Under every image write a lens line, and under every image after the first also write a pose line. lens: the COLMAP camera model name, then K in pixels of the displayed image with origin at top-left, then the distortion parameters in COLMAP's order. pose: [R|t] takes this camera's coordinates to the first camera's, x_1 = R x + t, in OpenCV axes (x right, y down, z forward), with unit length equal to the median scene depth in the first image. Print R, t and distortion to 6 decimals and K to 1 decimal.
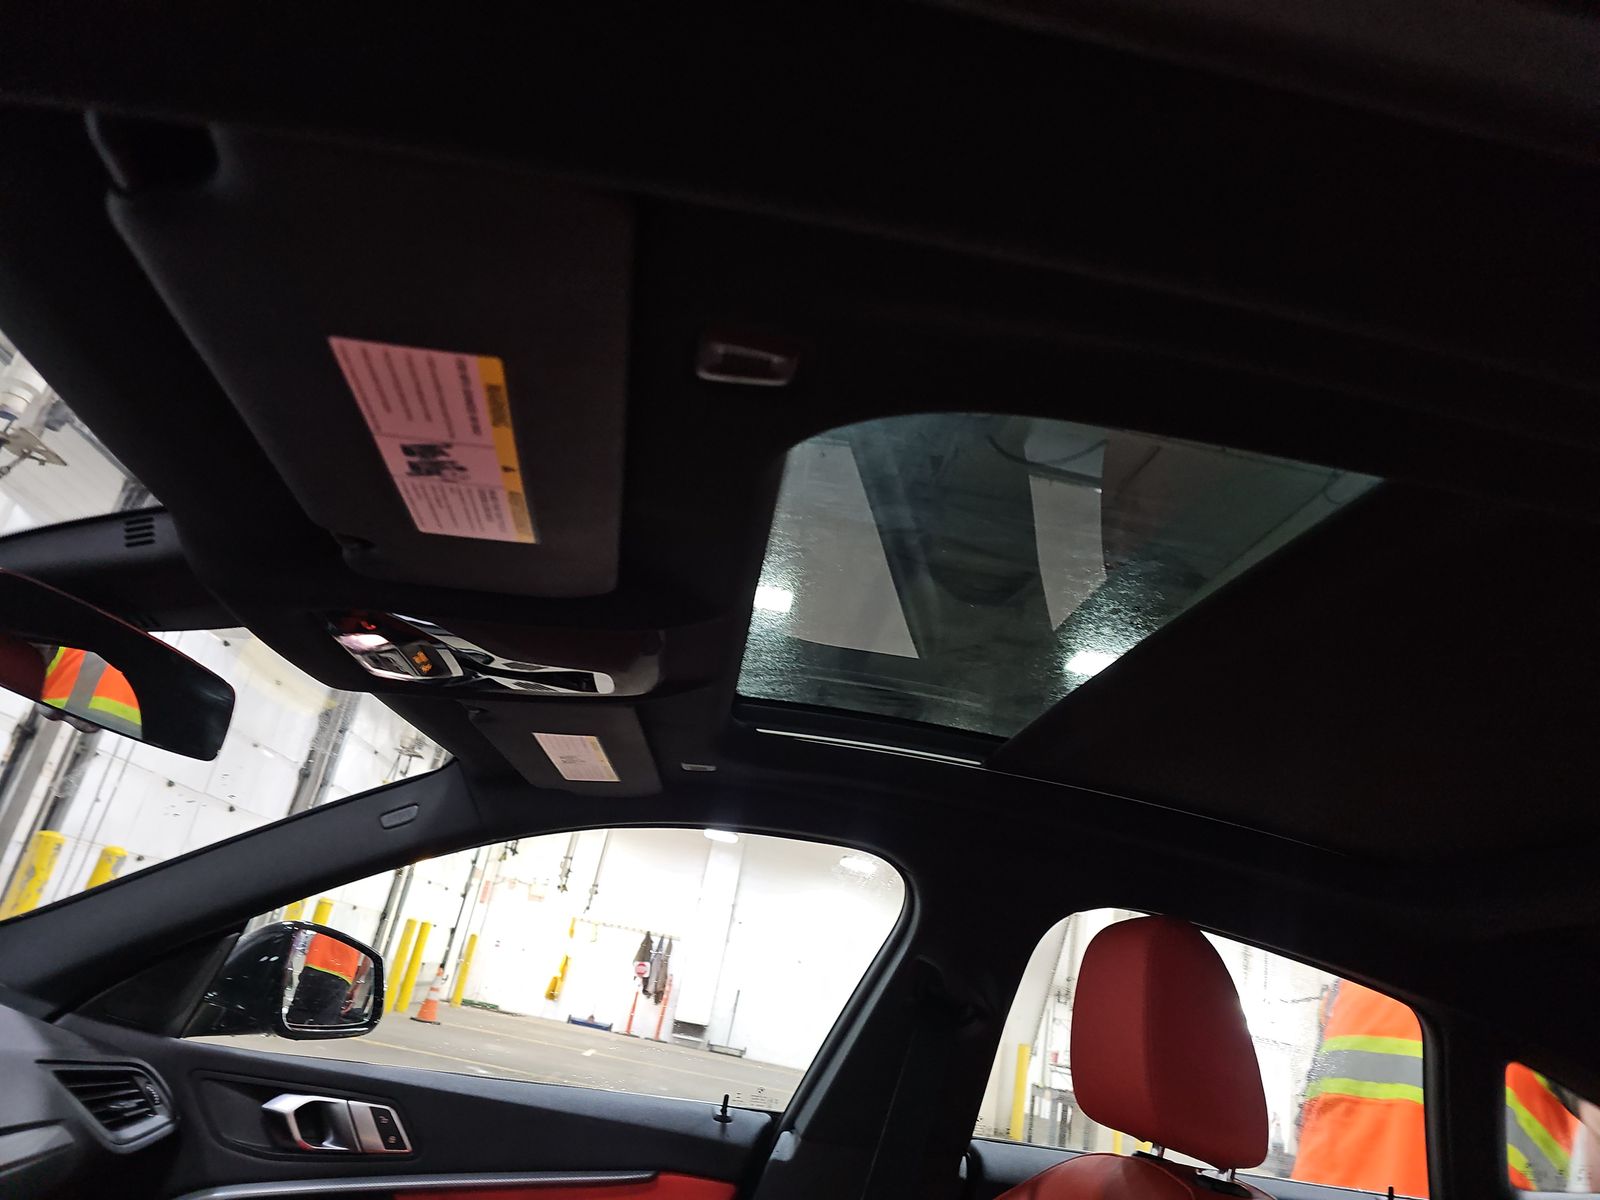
lens RADIAL K [[1059.6, 0, 803.1], [0, 1059.6, 584.7], [0, 0, 1]] dist [0.047720, -0.037996]
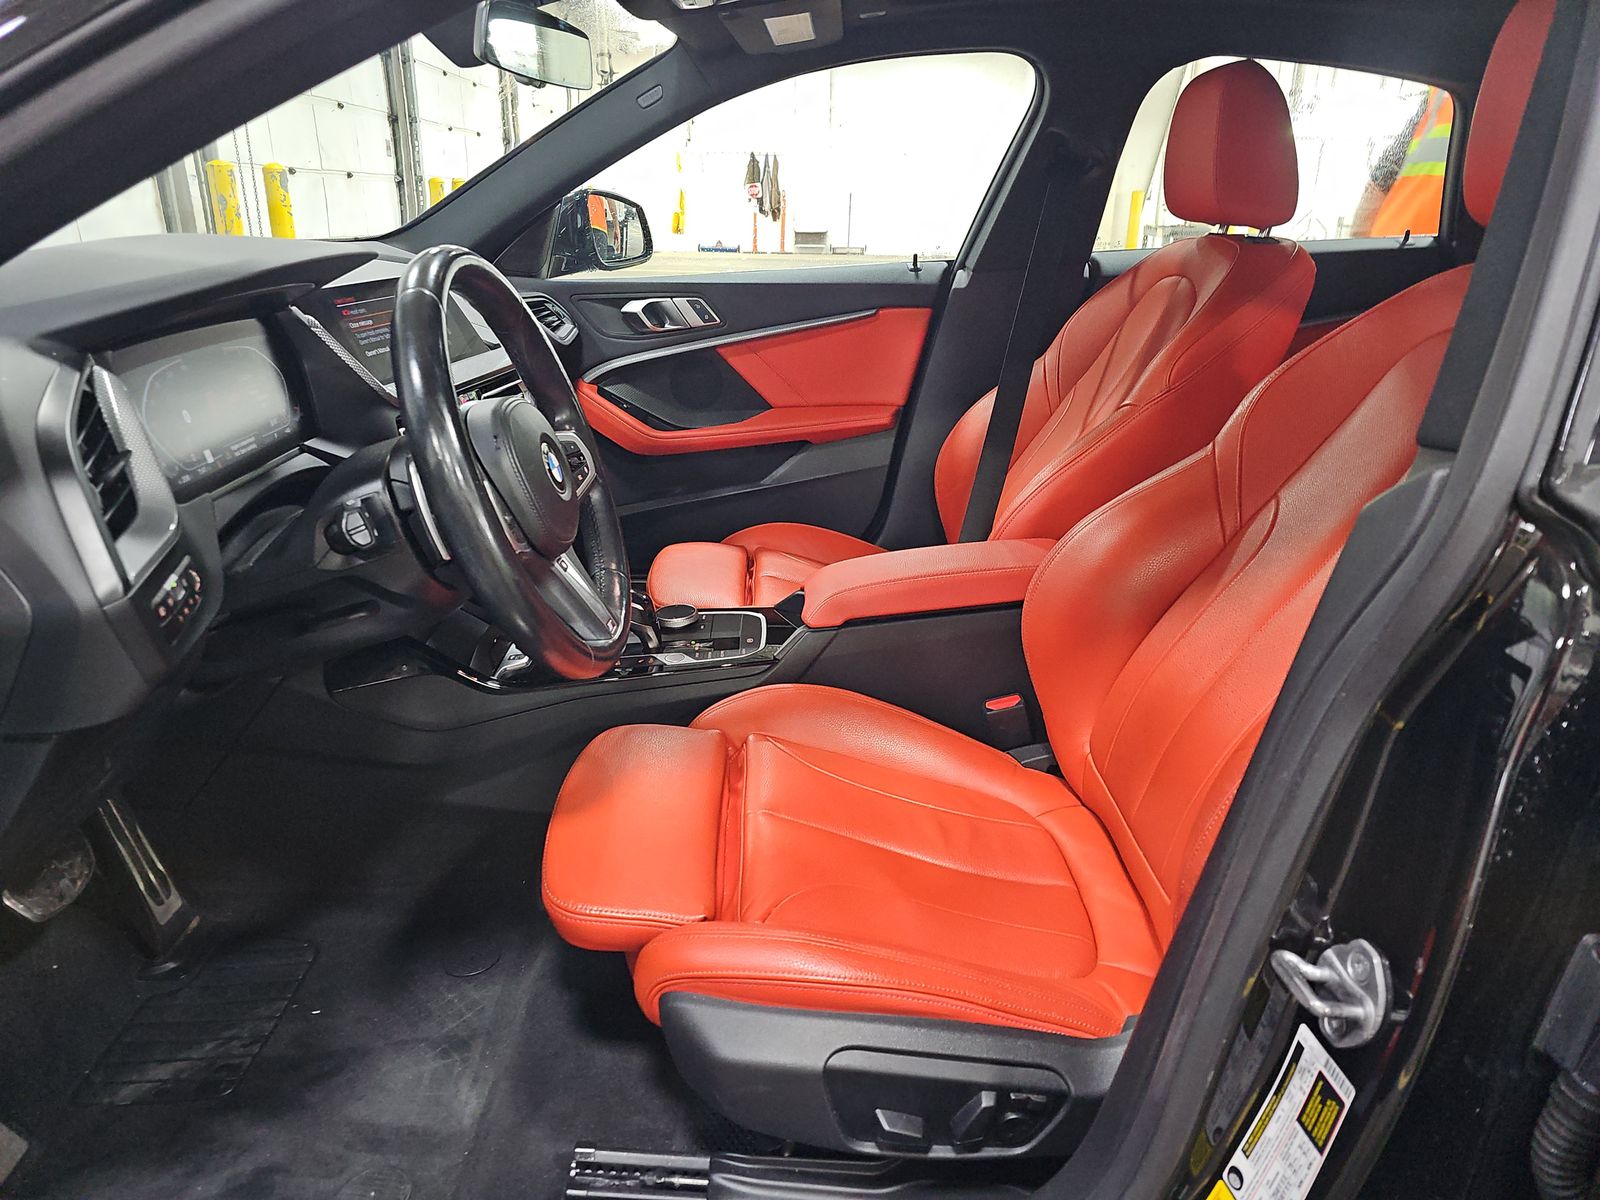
lens RADIAL K [[1059.6, 0, 803.1], [0, 1059.6, 584.7], [0, 0, 1]] dist [0.047720, -0.037996]
pose [[0.980267, -0.130955, -0.148076, -0.060644], [0.196003, 0.741161, 0.642077, -0.125982], [0.025665, -0.658430, 0.752204, -0.332397]]
